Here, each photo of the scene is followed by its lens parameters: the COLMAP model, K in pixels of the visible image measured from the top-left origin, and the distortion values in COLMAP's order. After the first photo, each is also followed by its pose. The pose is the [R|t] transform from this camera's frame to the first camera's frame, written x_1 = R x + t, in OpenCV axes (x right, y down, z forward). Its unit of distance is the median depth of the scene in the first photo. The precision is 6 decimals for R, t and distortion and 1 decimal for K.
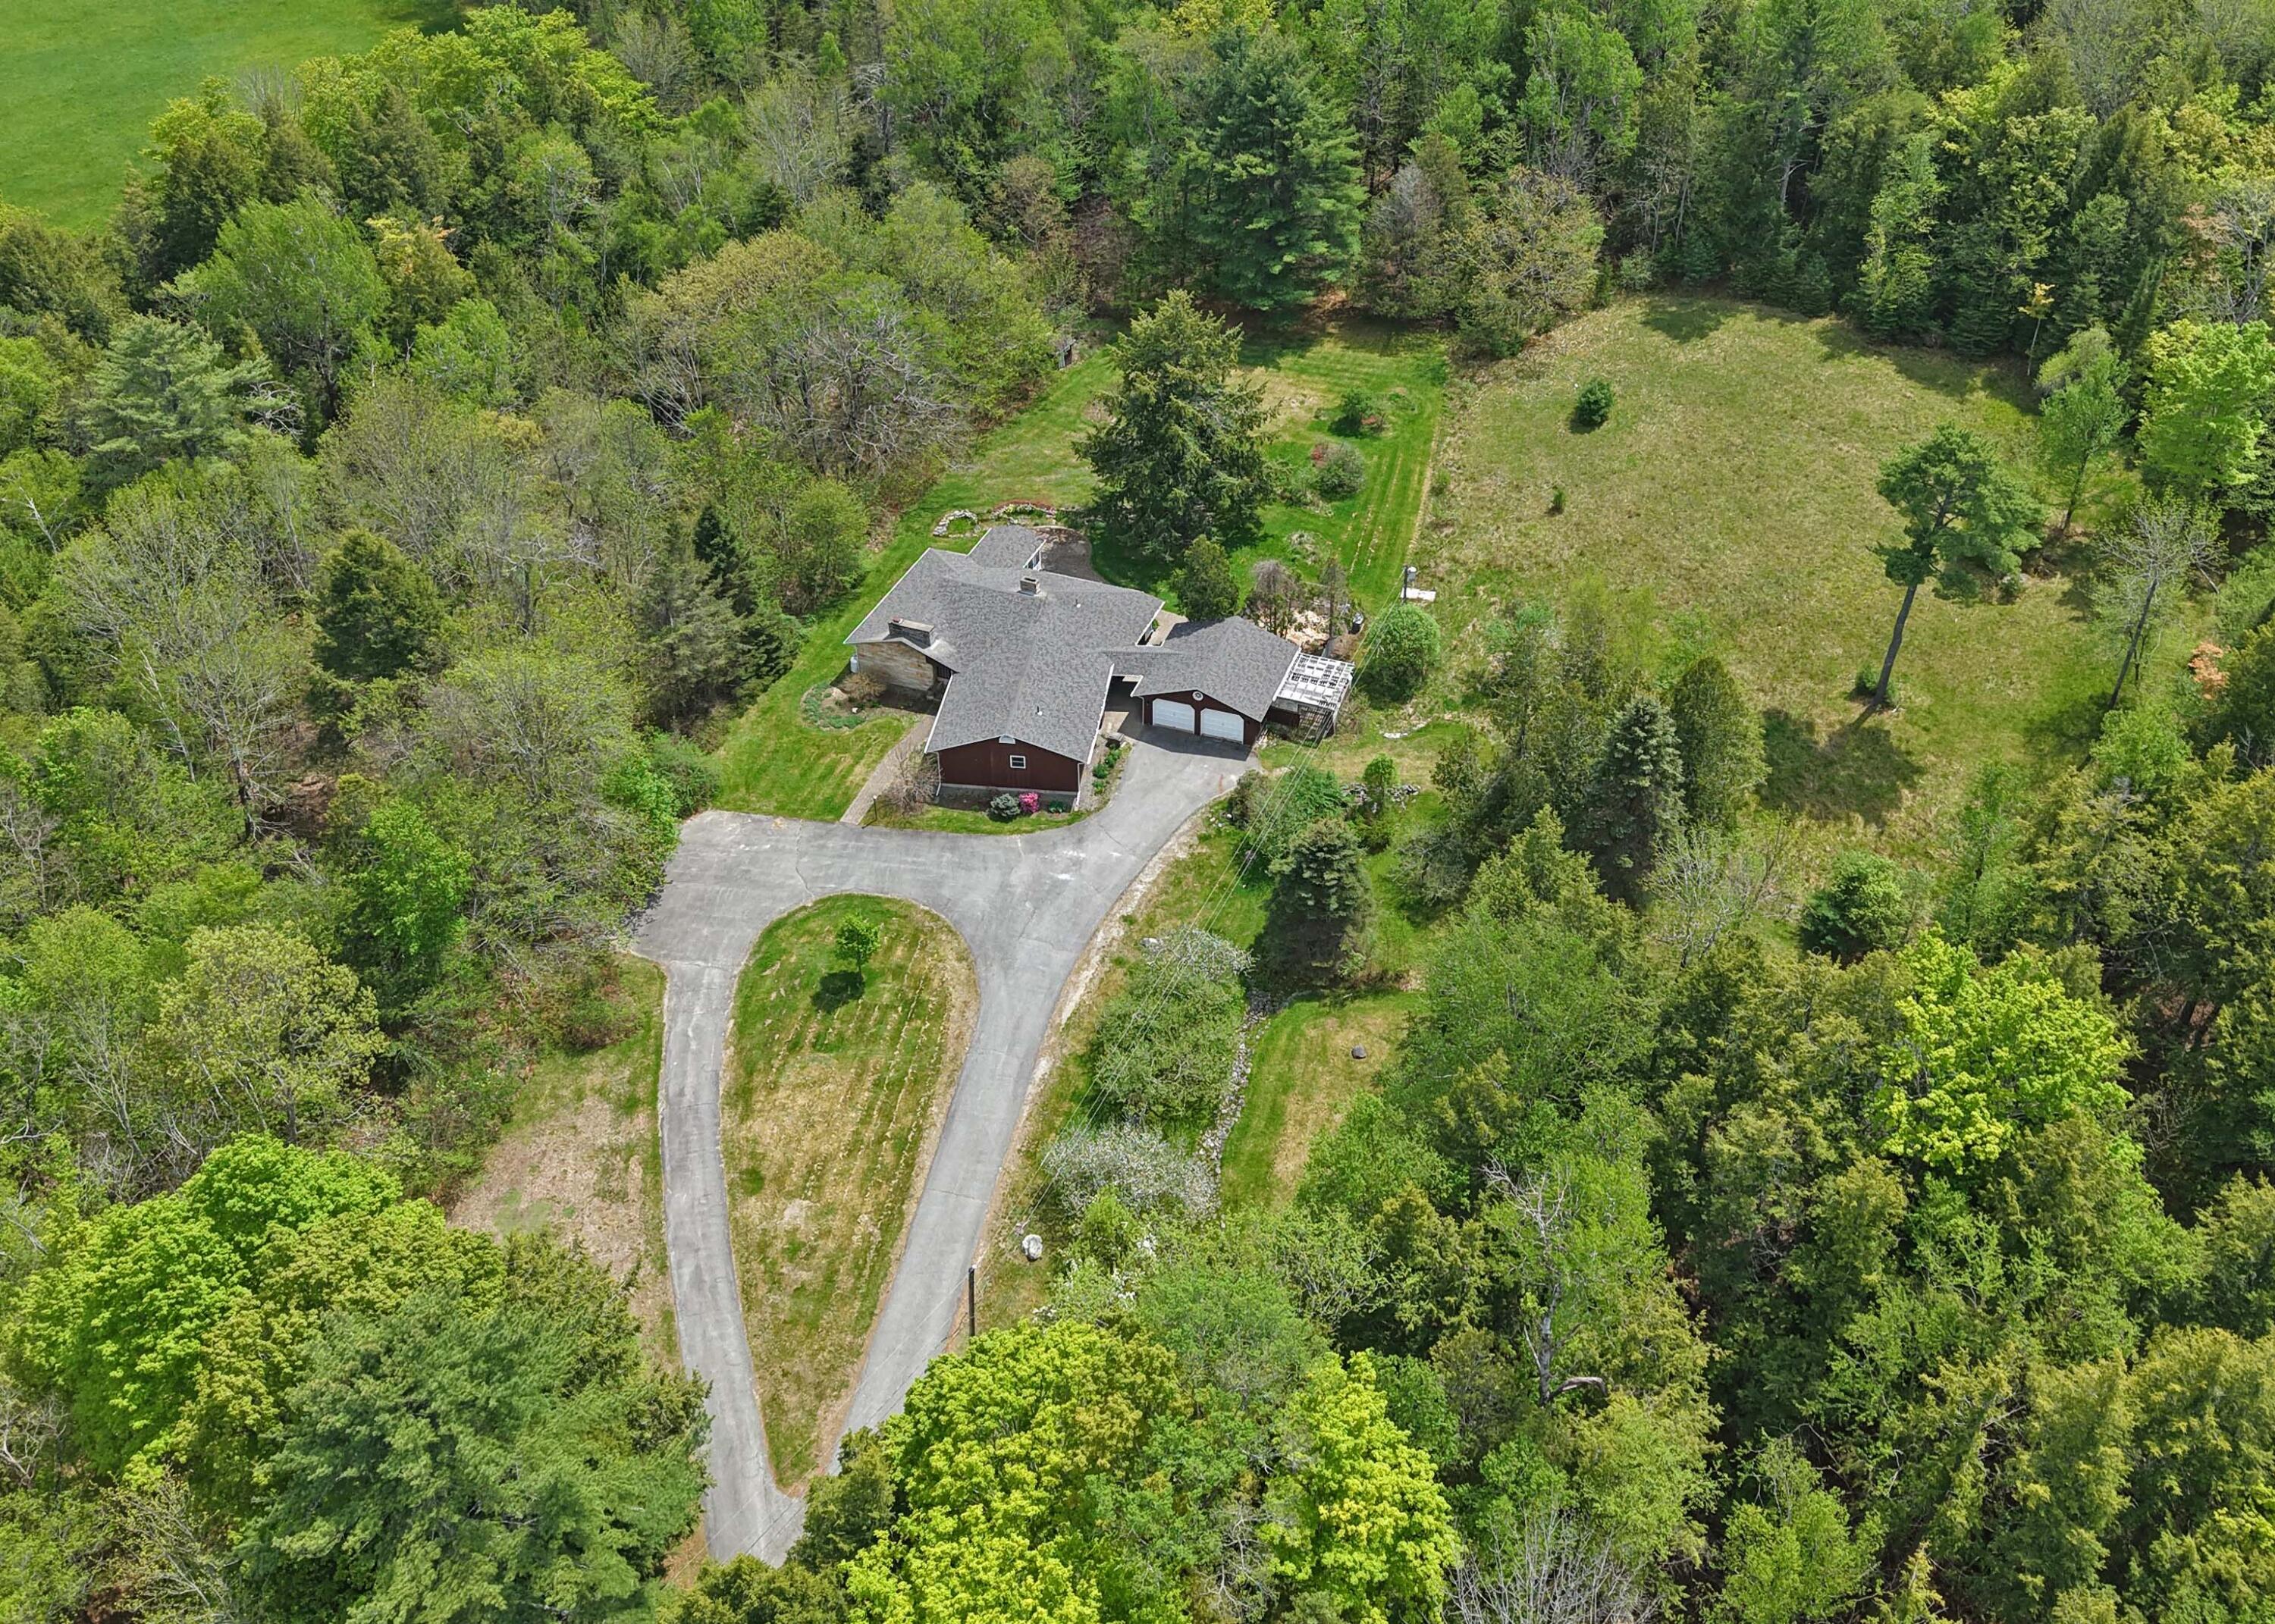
lens RADIAL K [[2255.2, 0, 1265.8], [0, 2255.2, 699.3], [0, 0, 1]] dist [0.071498, -0.176577]
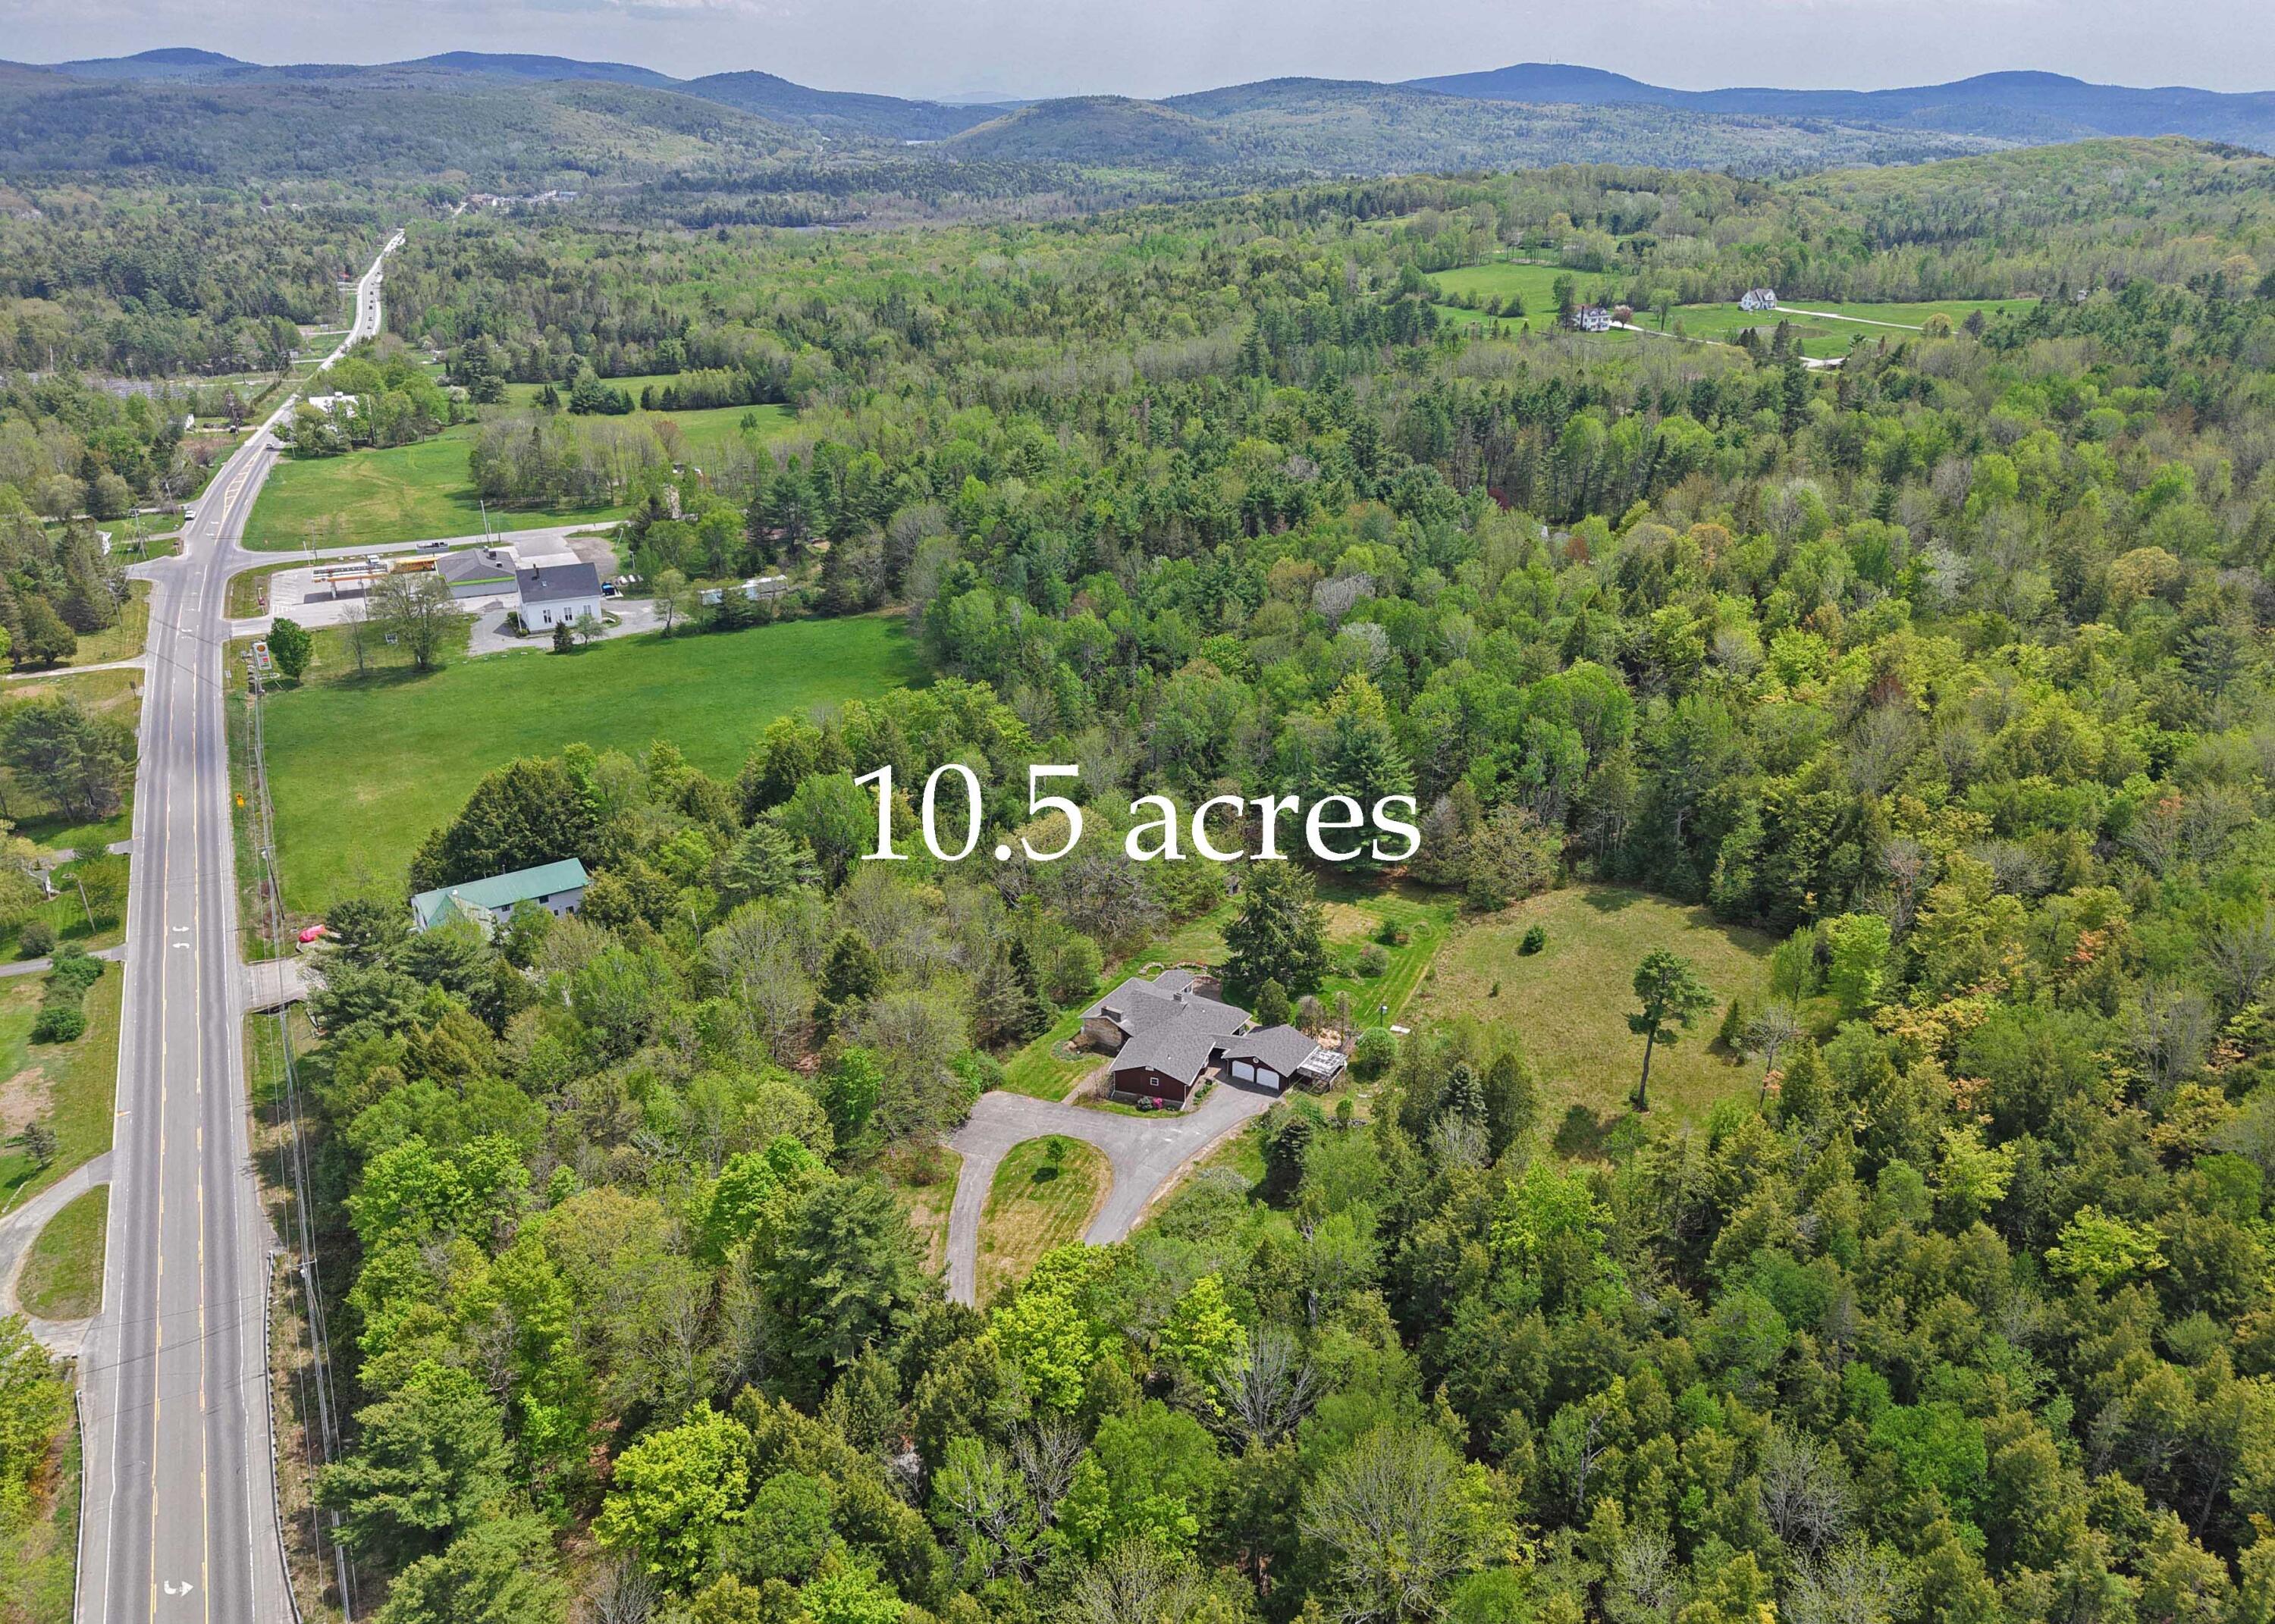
lens RADIAL K [[1920.0, 0, 1101.8], [0, 1920.0, 808.4], [0, 0, 1]] dist [-0.000680, -0.006770]
pose [[0.970191, 0.071531, -0.231543, 0.182912], [-0.120921, 0.970896, -0.206733, 0.128541], [0.210016, 0.228569, 0.950605, -0.535862]]
